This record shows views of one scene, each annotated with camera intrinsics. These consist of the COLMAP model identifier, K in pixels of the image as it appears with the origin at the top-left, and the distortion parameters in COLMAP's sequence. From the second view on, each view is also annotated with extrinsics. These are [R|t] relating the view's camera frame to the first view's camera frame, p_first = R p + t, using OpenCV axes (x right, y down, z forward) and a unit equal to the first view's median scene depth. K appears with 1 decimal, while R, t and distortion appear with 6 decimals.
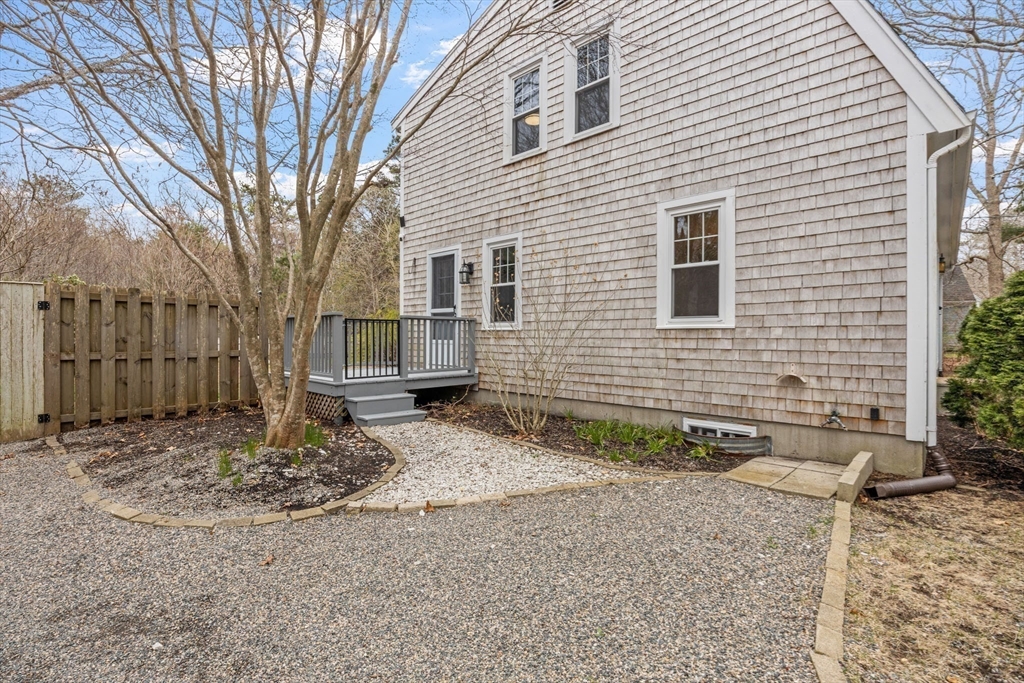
lens RADIAL K [[477.5, 0, 515.5], [0, 477.5, 338.4], [0, 0, 1]] dist [0.000040, 0.000137]
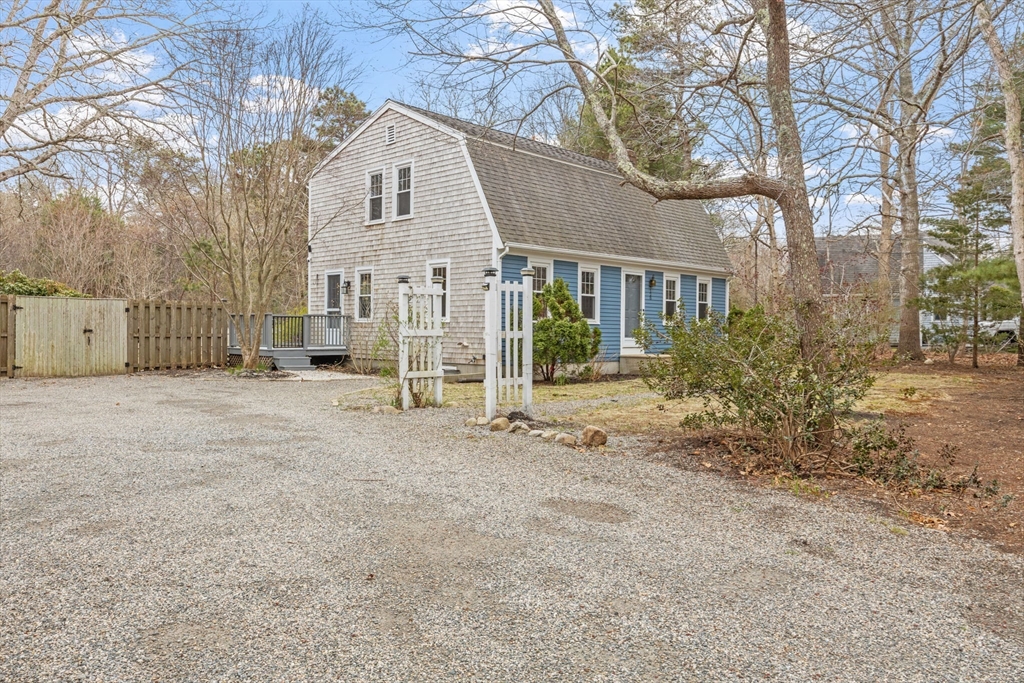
lens RADIAL K [[763.8, 0, 509.9], [0, 763.8, 345.8], [0, 0, 1]] dist [0.040038, 0.001137]
pose [[0.999612, 0.004577, -0.027458, 0.576811], [-0.004132, 0.999860, 0.016229, 0.019616], [0.027529, -0.016110, 0.999491, -1.746113]]
